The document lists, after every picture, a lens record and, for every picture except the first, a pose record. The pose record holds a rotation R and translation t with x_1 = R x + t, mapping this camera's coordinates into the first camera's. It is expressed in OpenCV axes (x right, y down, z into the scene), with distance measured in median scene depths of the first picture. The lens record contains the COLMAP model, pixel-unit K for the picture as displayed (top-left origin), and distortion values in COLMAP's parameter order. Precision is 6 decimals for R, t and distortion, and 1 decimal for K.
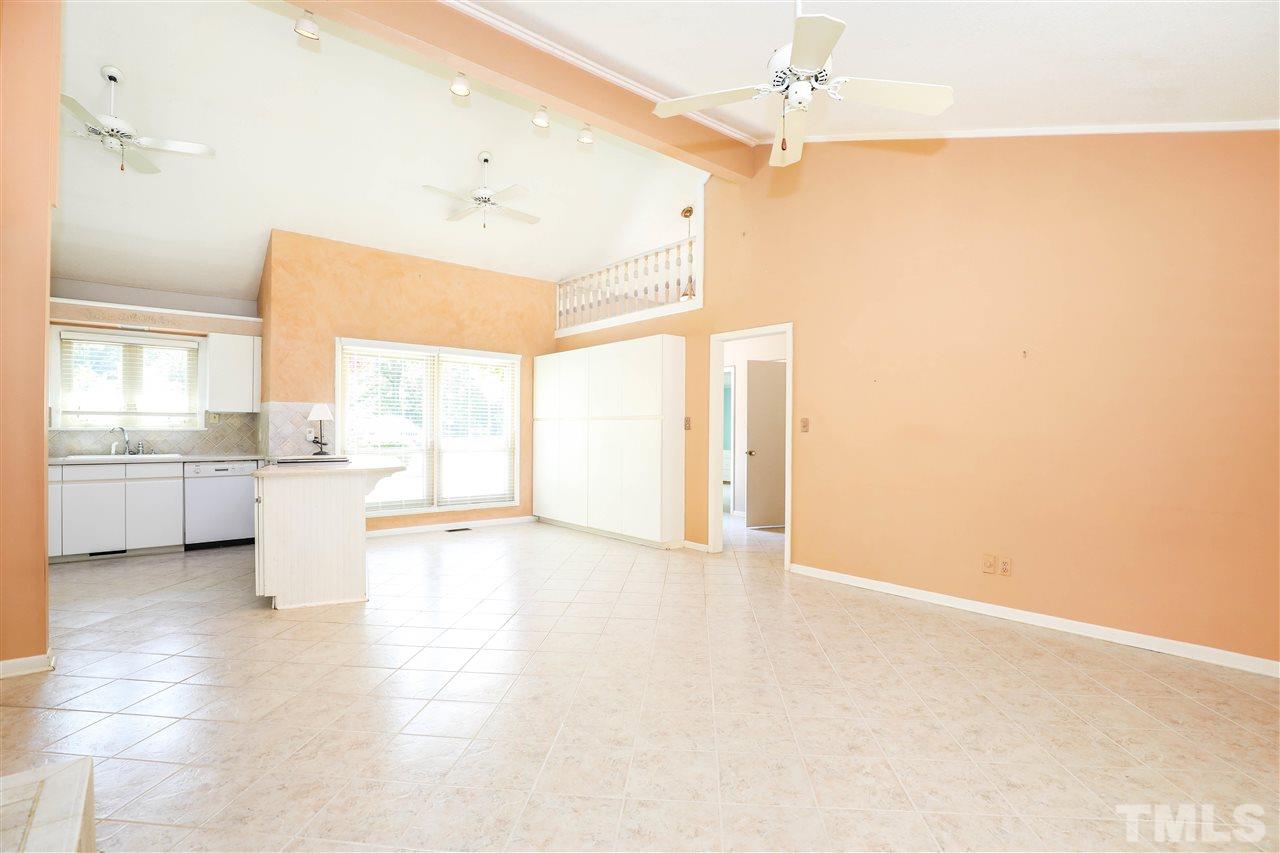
lens RADIAL K [[617.1, 0, 620.9], [0, 617.1, 427.2], [0, 0, 1]] dist [-0.003012, -0.000367]
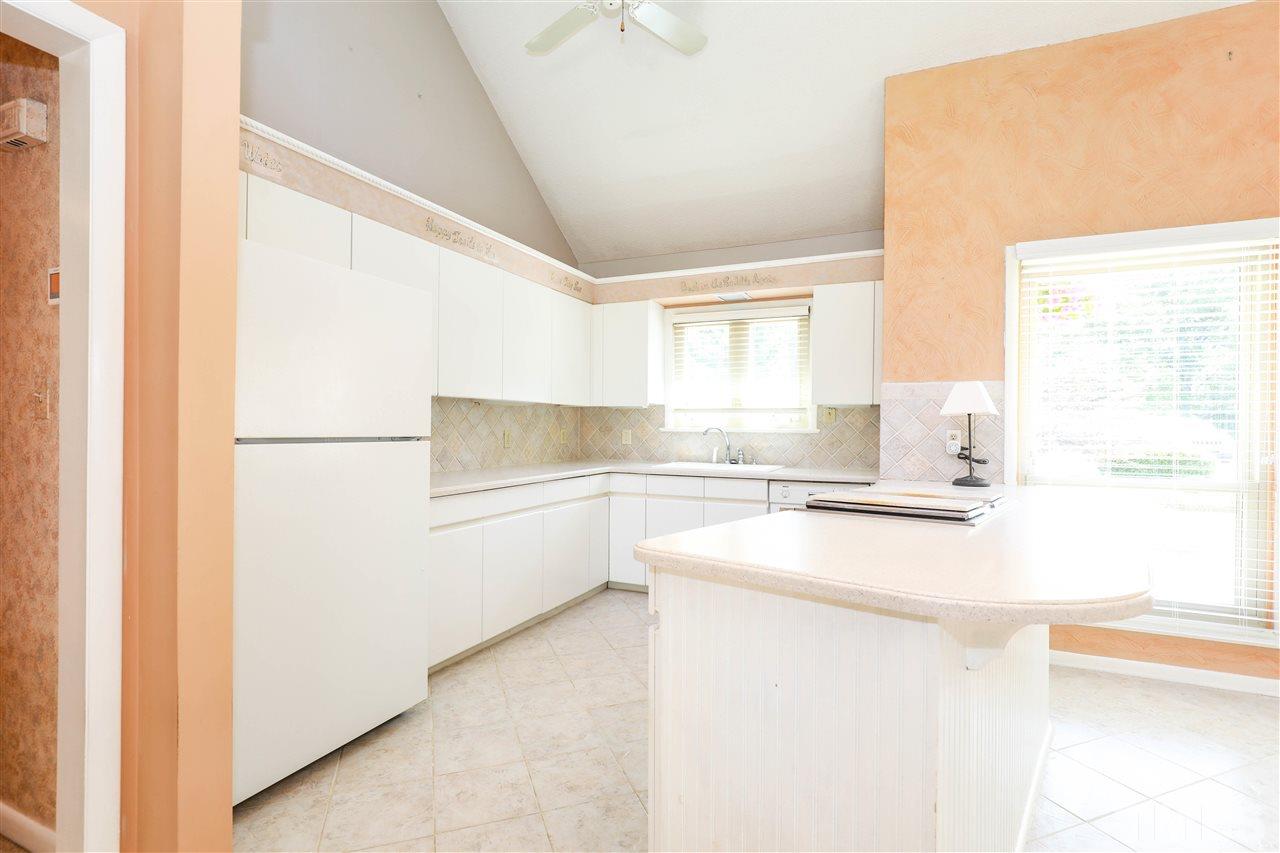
lens RADIAL K [[604.8, 0, 654.5], [0, 604.8, 427.0], [0, 0, 1]] dist [0.000428, 0.000424]
pose [[0.475050, -0.002565, -0.879955, -0.172567], [-0.004272, 0.999977, -0.005222, 0.002922], [0.879948, 0.006240, 0.475028, 0.532602]]
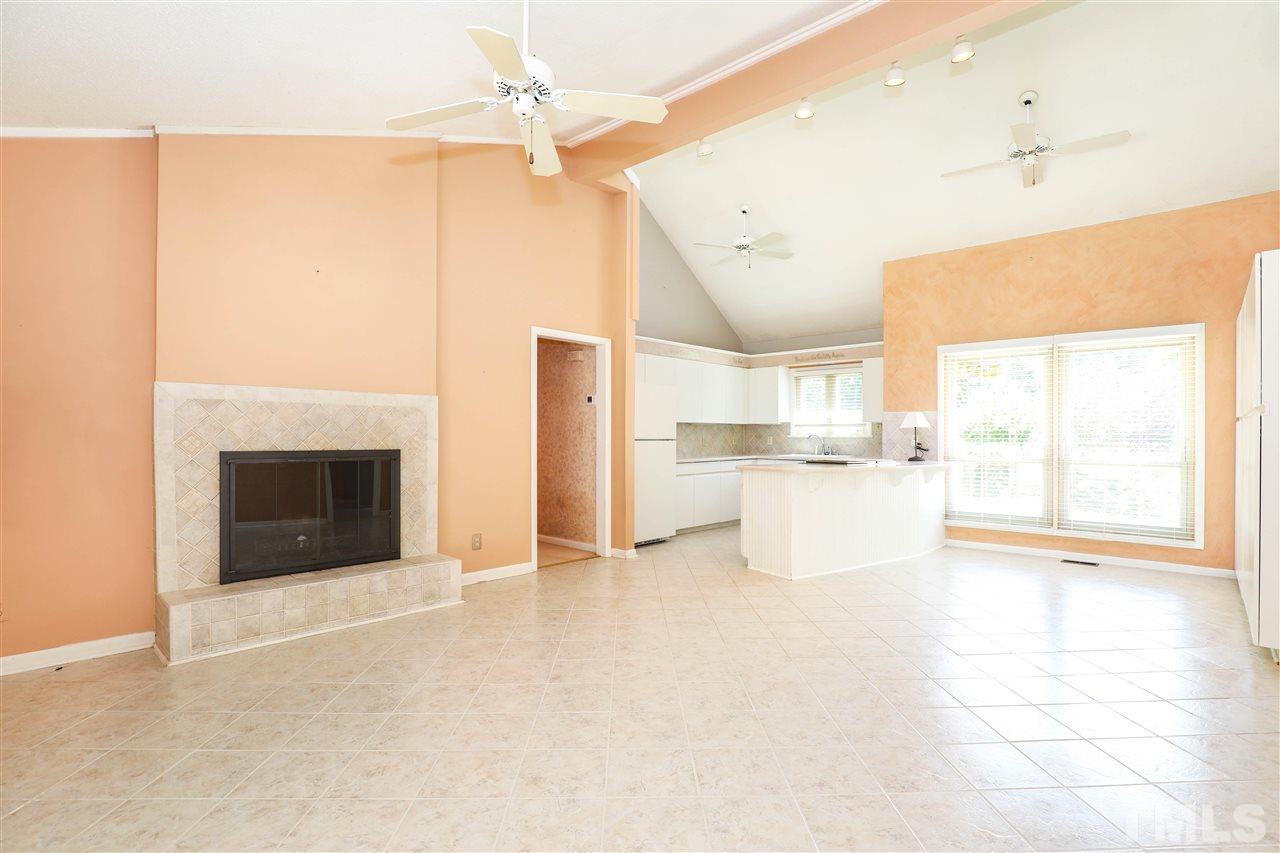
lens RADIAL K [[604.3, 0, 641.6], [0, 604.3, 432.8], [0, 0, 1]] dist [-0.021709, -0.000120]
pose [[0.146499, -0.010737, -0.989153, 0.463993], [0.002429, 0.999942, -0.010494, 0.007846], [0.989208, -0.000865, 0.146516, 0.373666]]
